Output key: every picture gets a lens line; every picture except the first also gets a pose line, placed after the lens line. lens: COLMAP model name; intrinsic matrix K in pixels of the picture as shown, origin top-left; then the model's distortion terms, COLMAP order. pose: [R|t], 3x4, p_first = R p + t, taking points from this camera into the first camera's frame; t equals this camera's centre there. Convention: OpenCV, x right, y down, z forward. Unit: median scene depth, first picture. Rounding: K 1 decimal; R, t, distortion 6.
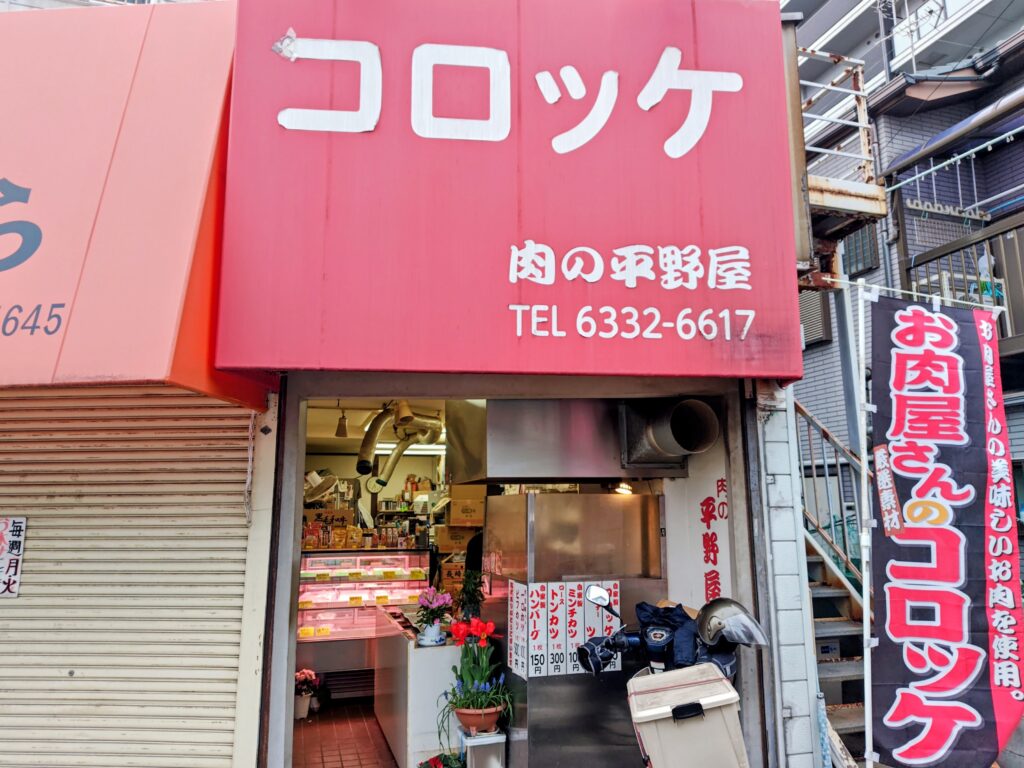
lens RADIAL K [[683.2, 0, 512.0], [0, 683.2, 384.0], [0, 0, 1]] dist [0.003182, 0.000879]
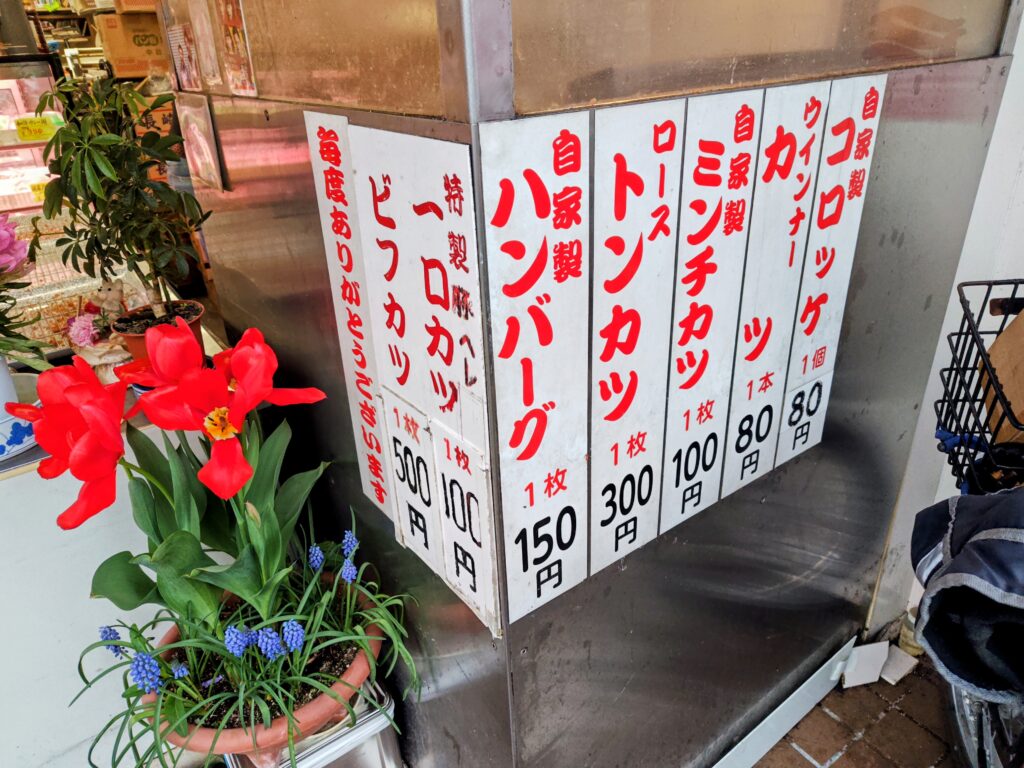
lens RADIAL K [[683.2, 0, 512.0], [0, 683.2, 384.0], [0, 0, 1]] dist [0.003182, 0.000879]
pose [[0.951972, -0.177321, 0.249614, -0.010720], [-0.009296, 0.798123, 0.602423, 0.249439], [-0.306046, -0.575810, 0.758142, 0.860525]]
